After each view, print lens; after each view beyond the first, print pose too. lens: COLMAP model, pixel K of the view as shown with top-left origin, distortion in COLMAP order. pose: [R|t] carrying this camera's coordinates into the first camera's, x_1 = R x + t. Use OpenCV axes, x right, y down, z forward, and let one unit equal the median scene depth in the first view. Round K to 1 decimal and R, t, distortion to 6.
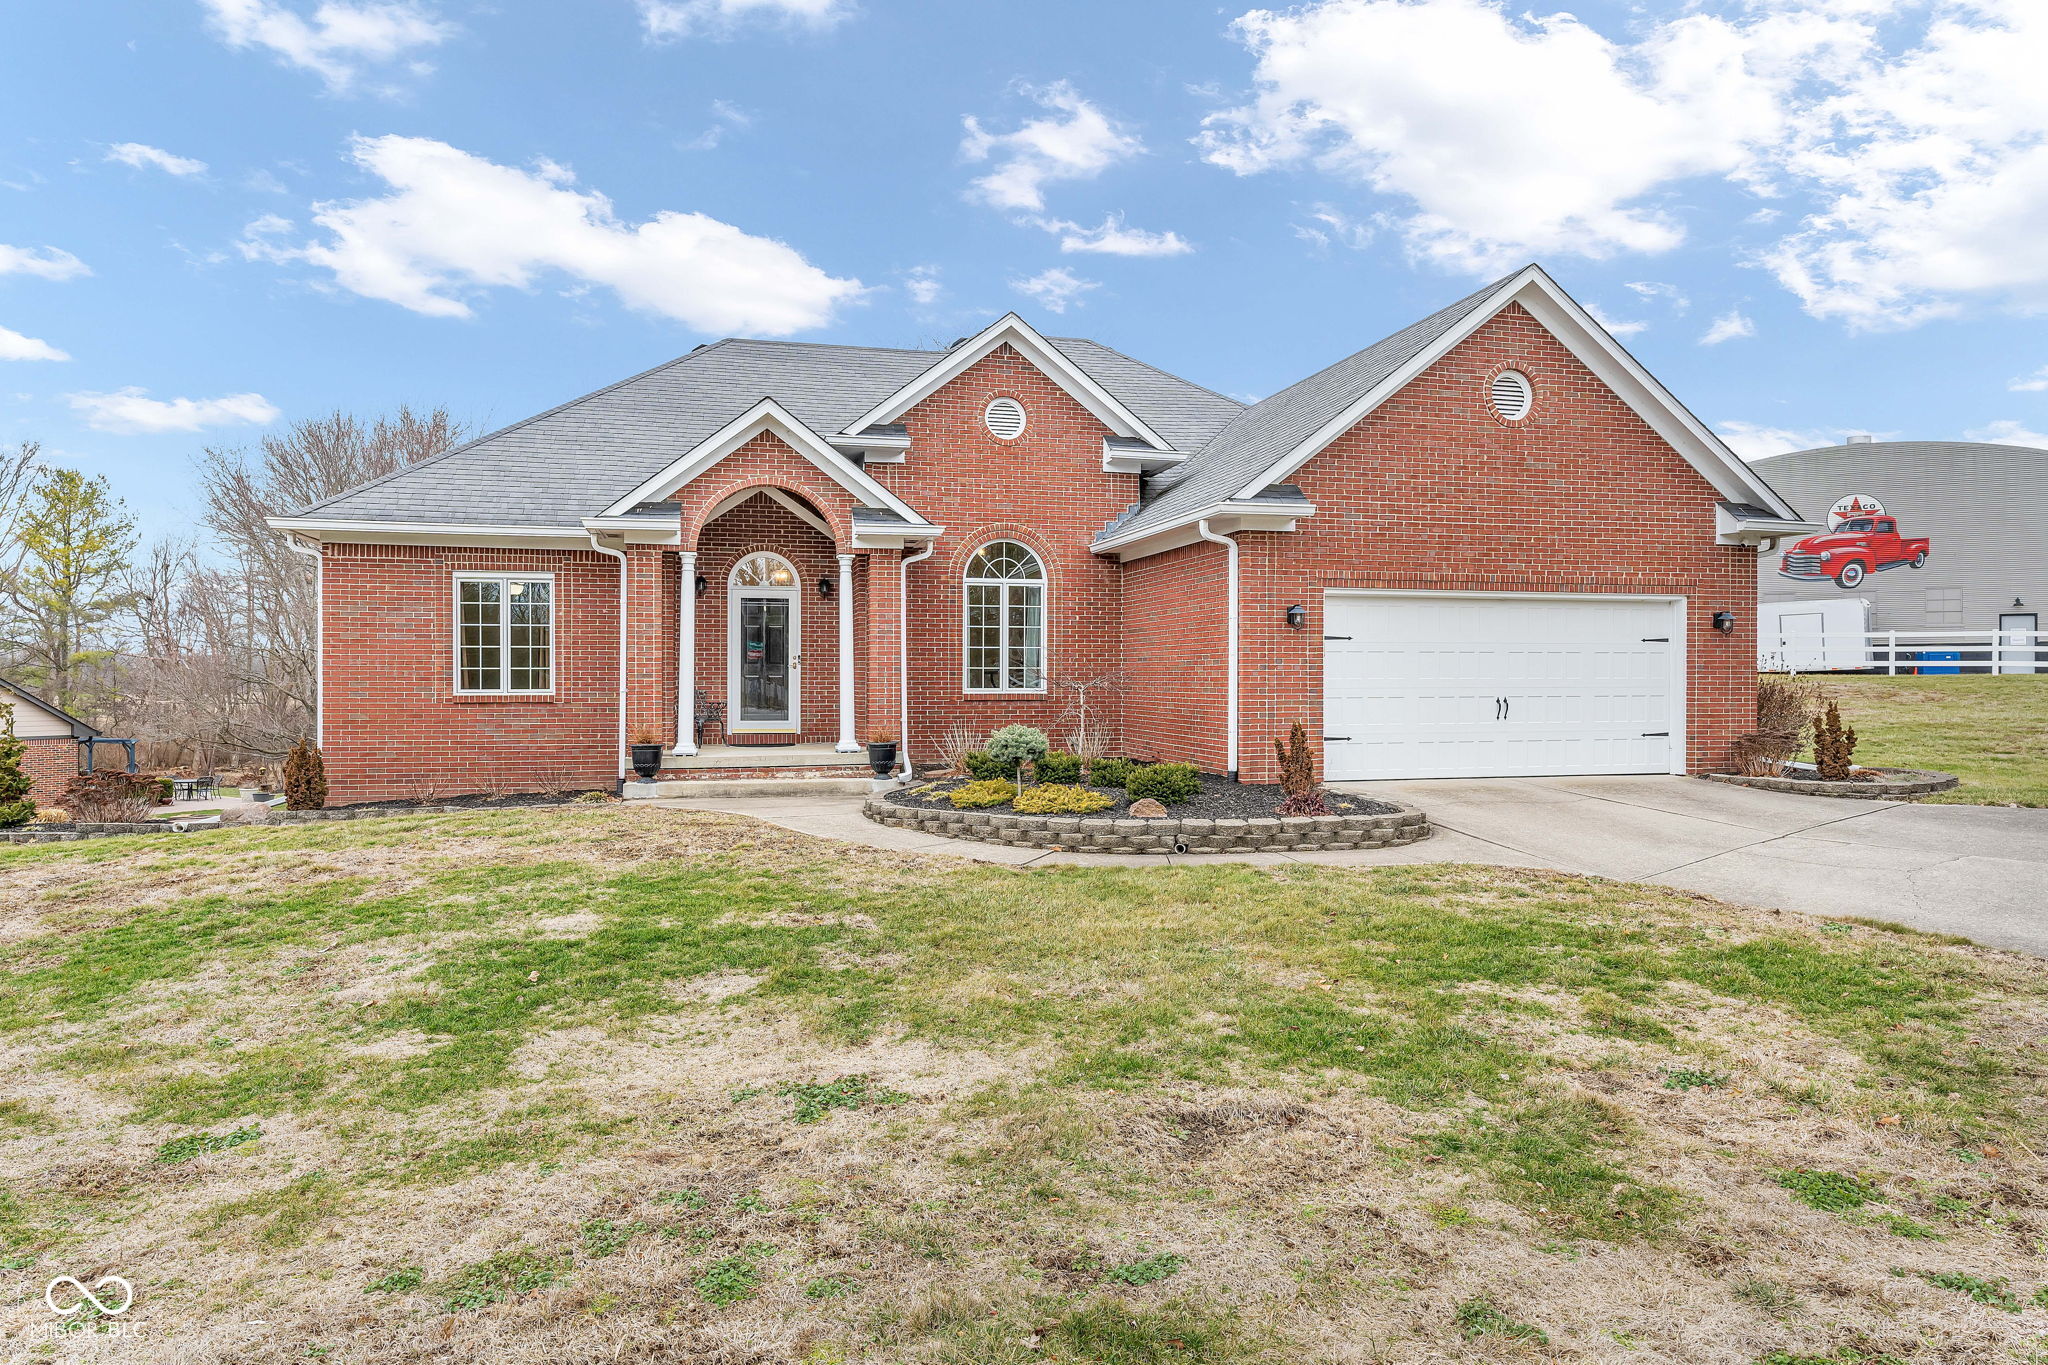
lens RADIAL K [[1261.0, 0, 1027.3], [0, 1261.0, 719.0], [0, 0, 1]] dist [-0.005065, -0.001087]
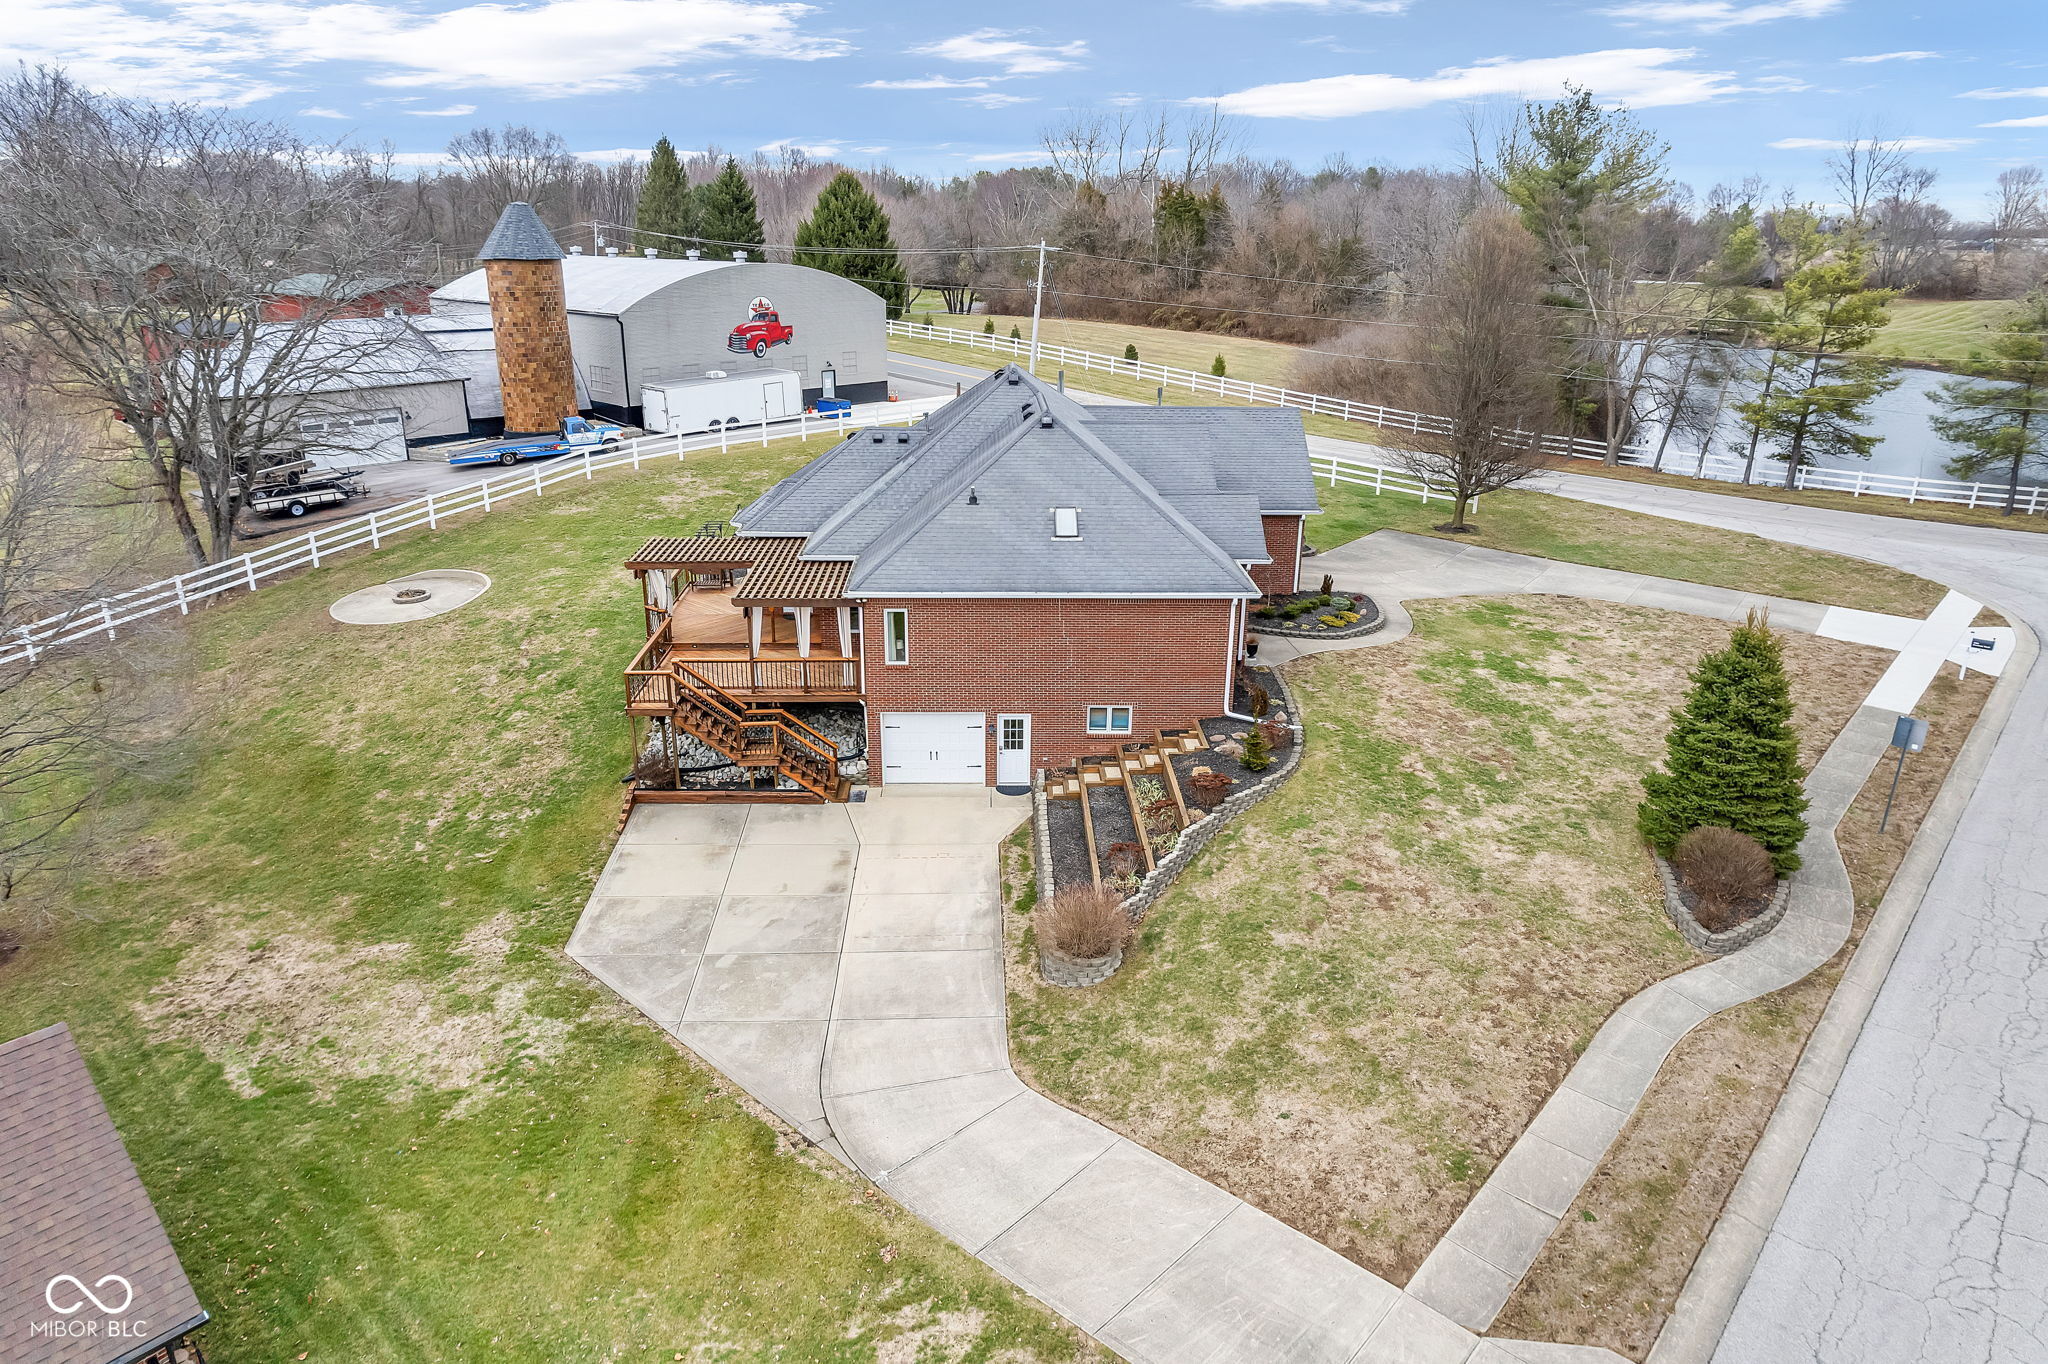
lens RADIAL K [[1324.3, 0, 1024.0], [0, 1324.3, 682.0], [0, 0, 1]] dist [-0.062374, 0.054229]
pose [[0.216593, -0.325778, 0.920302, -2.703915], [0.017763, 0.943838, 0.329930, -0.741560], [-0.976100, -0.055113, 0.210215, 0.851106]]
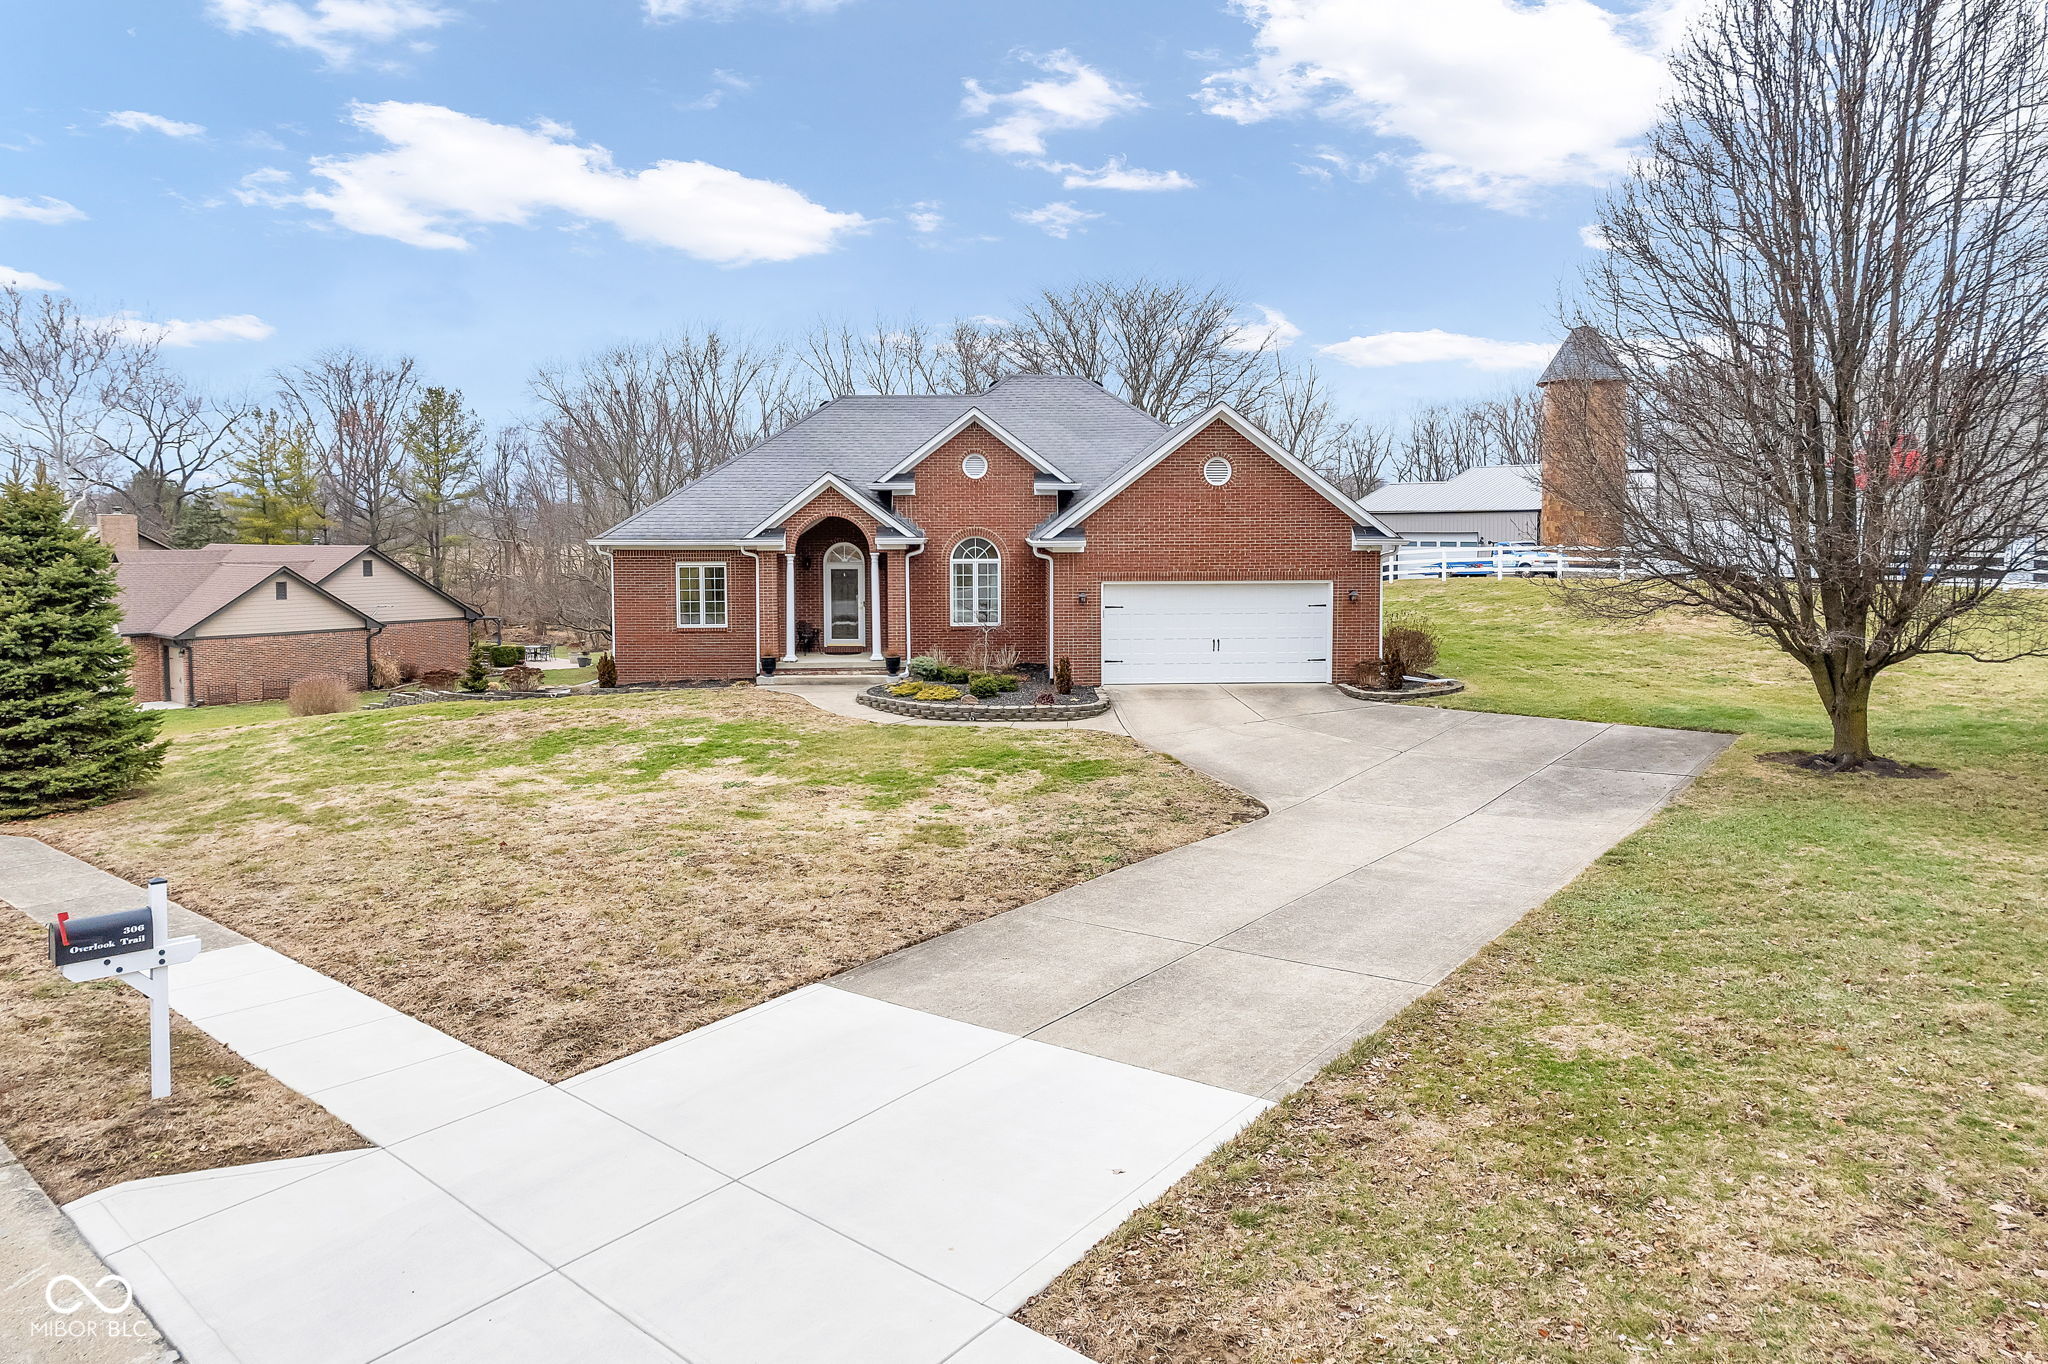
lens RADIAL K [[1350.0, 0, 1052.6], [0, 1350.0, 653.5], [0, 0, 1]] dist [-0.068804, 0.049176]
pose [[0.979091, 0.017175, -0.202699, 0.512358], [-0.004555, 0.998031, 0.062563, -0.109594], [0.203374, -0.060332, 0.977241, -0.870720]]
